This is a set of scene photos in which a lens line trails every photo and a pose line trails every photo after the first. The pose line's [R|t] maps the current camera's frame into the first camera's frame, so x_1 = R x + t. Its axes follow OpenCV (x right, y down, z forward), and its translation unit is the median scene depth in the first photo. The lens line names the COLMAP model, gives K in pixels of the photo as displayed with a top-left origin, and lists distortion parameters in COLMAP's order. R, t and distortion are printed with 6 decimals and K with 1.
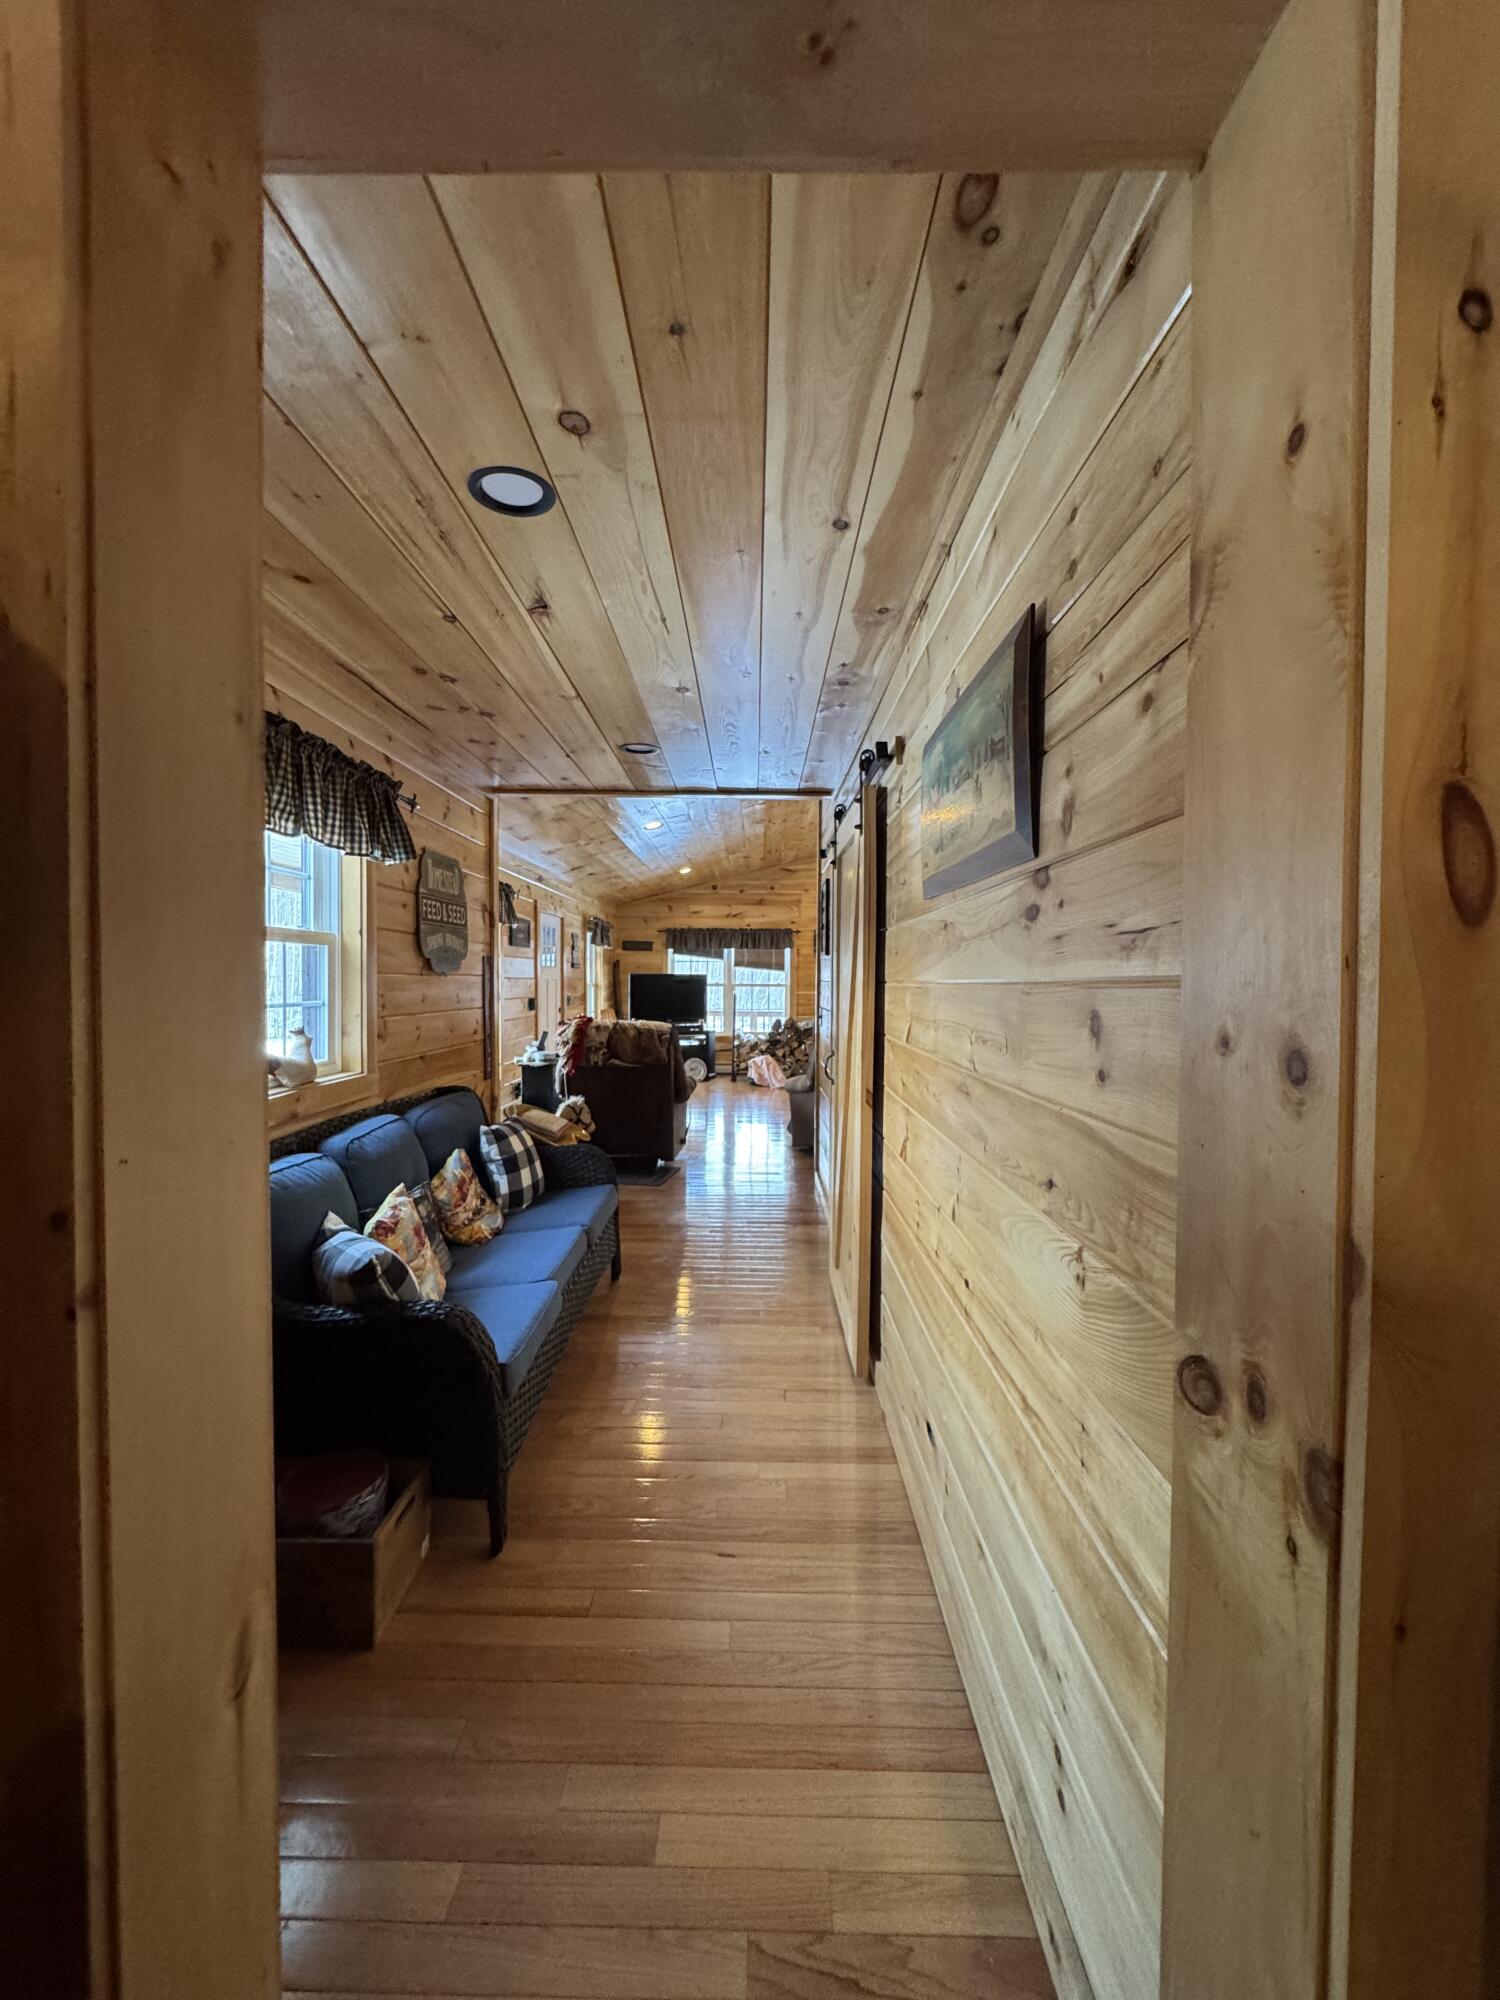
lens RADIAL K [[800.9, 0, 749.6], [0, 800.9, 997.7], [0, 0, 1]] dist [-0.006198, 0.000632]
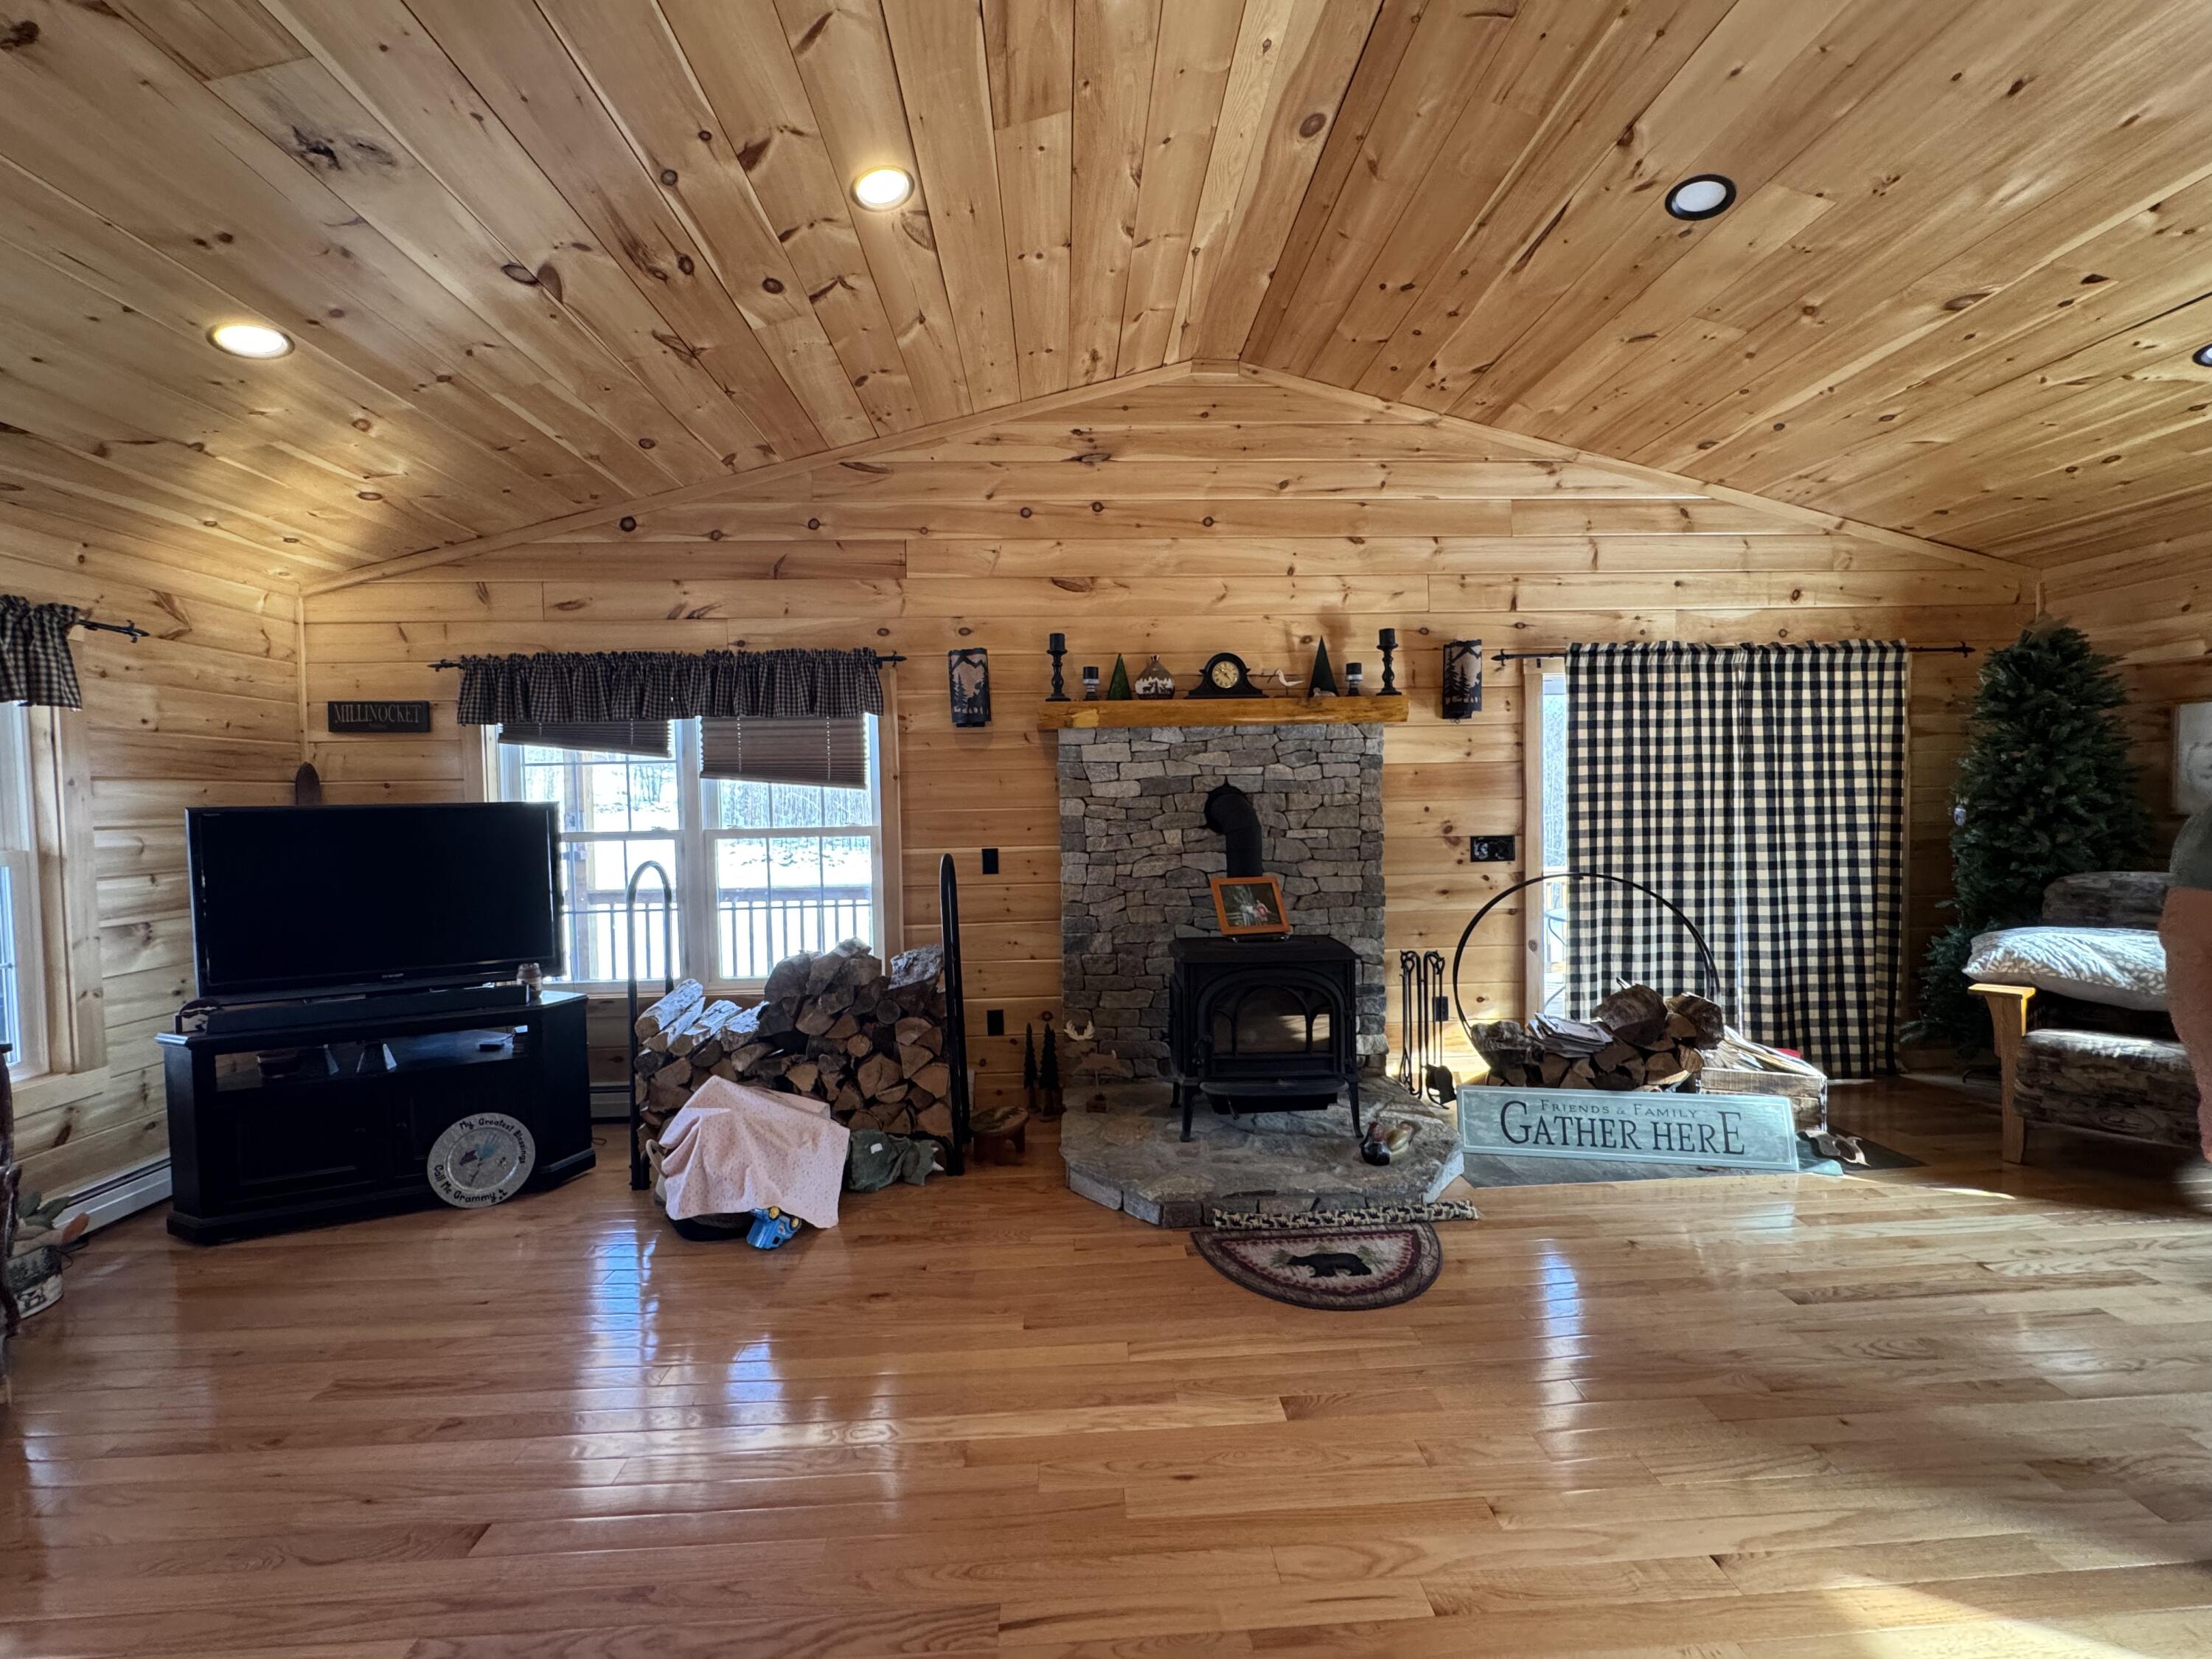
lens RADIAL K [[885.8, 0, 1100.8], [0, 885.8, 826.8], [0, 0, 1]] dist [-0.006198, 0.000632]
pose [[0.998149, -0.029879, 0.052963, 0.119297], [0.029856, 0.999553, 0.001230, -0.014918], [-0.052976, 0.000353, 0.998596, 0.647134]]
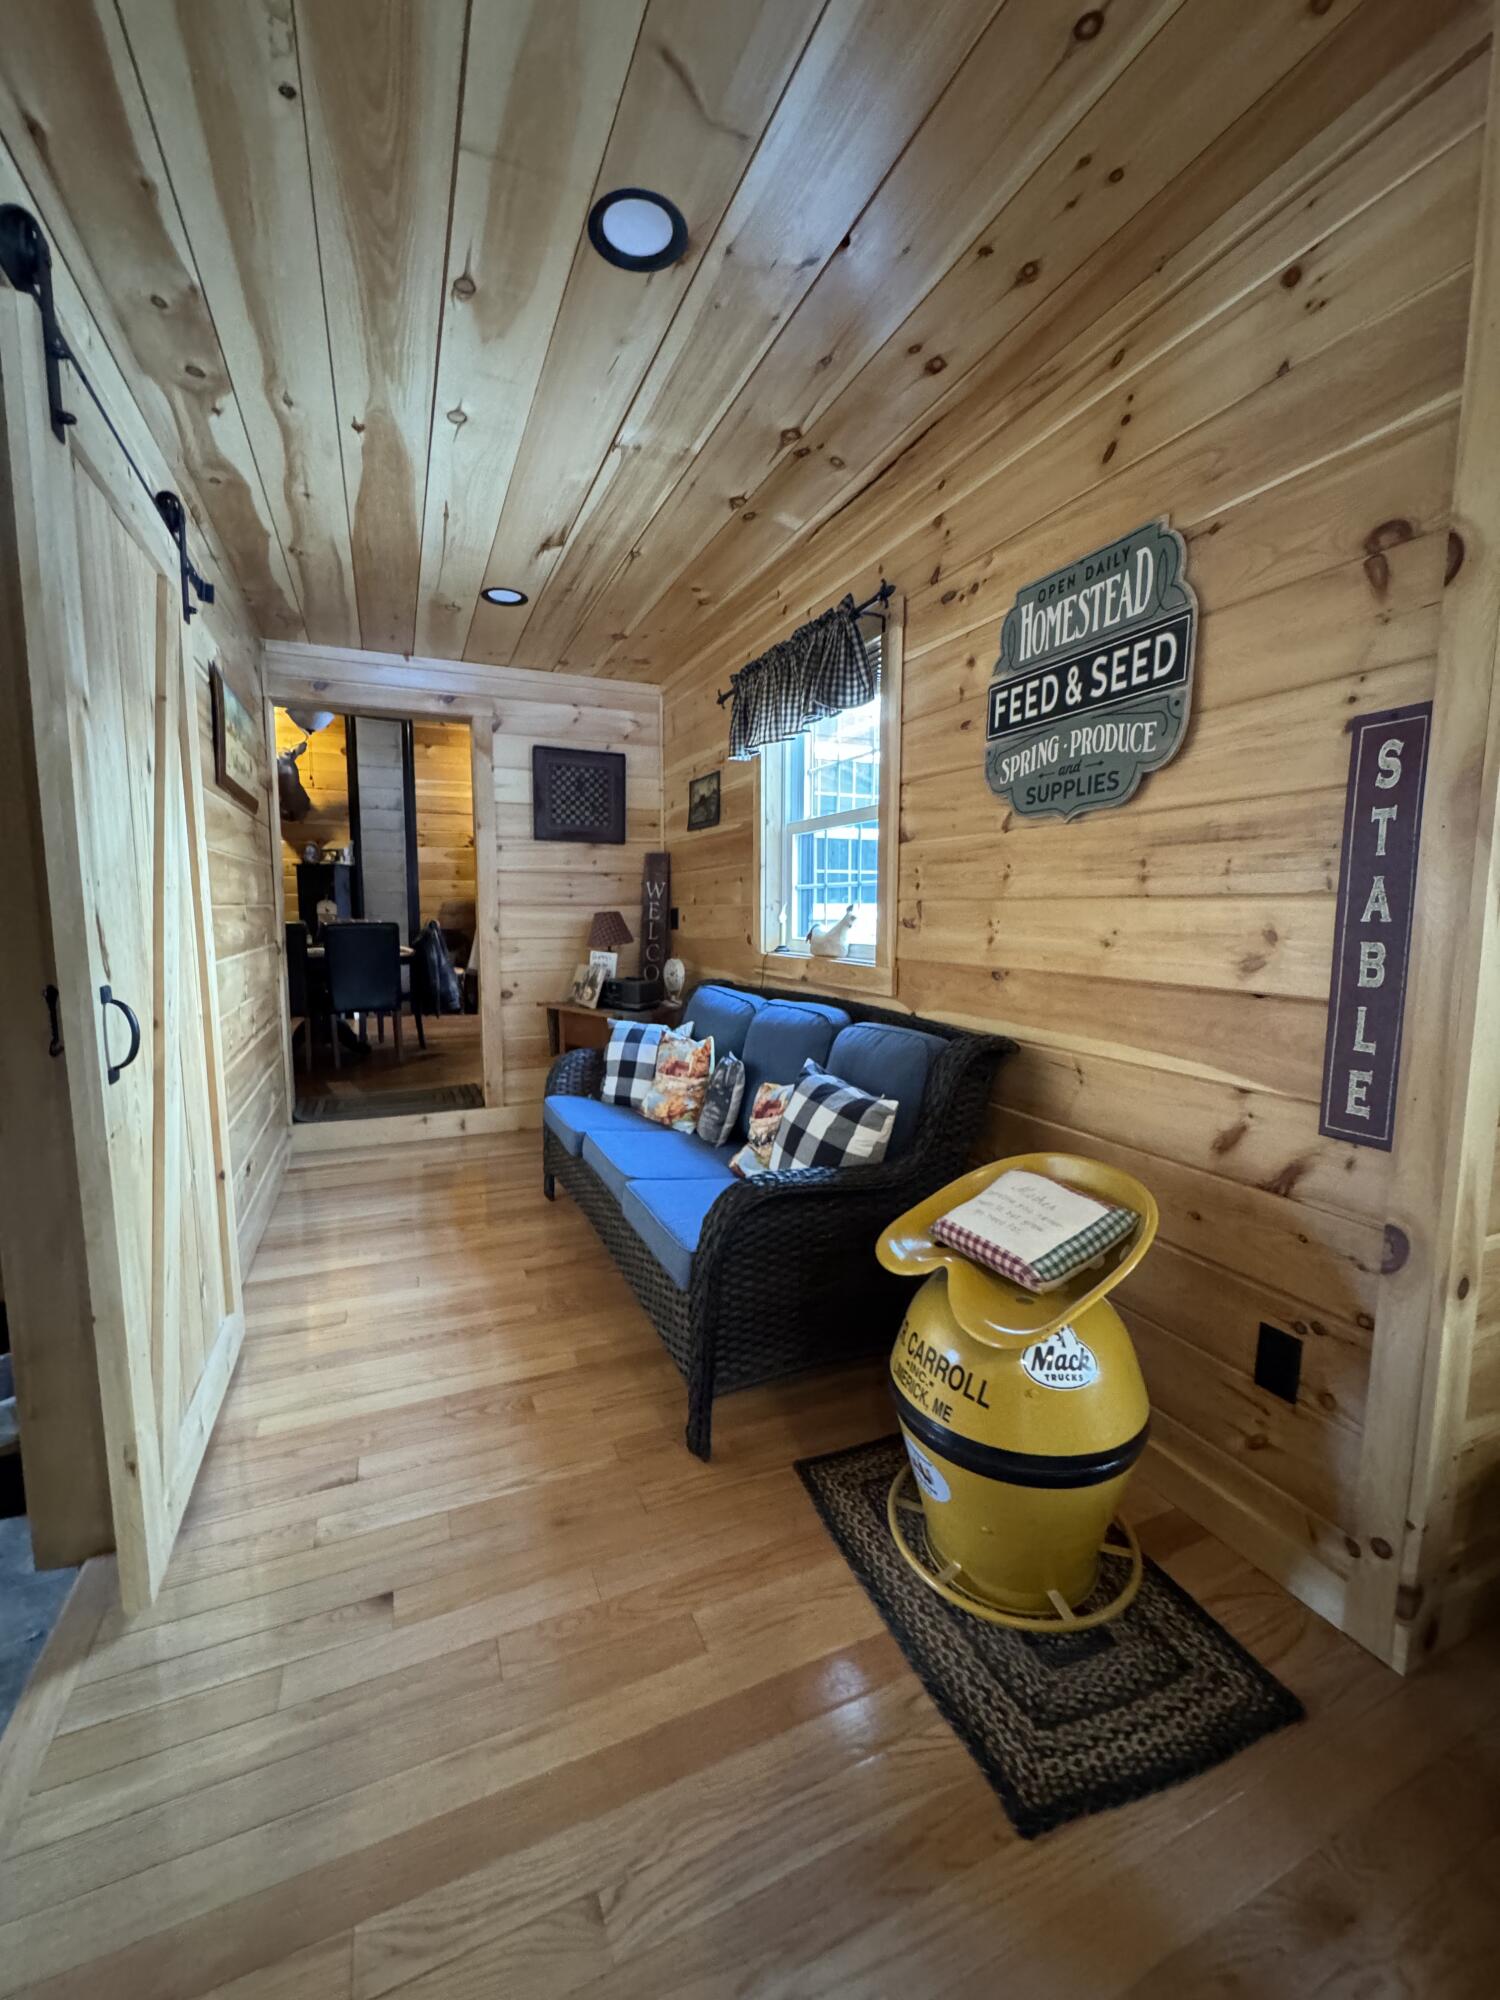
lens RADIAL K [[800.9, 0, 749.4], [0, 800.9, 1000.3], [0, 0, 1]] dist [-0.006198, 0.000632]
pose [[-0.911342, 0.035731, -0.410097, -0.011341], [-0.018143, 0.991771, 0.126731, 0.026334], [0.411251, 0.122936, -0.903194, 1.685481]]
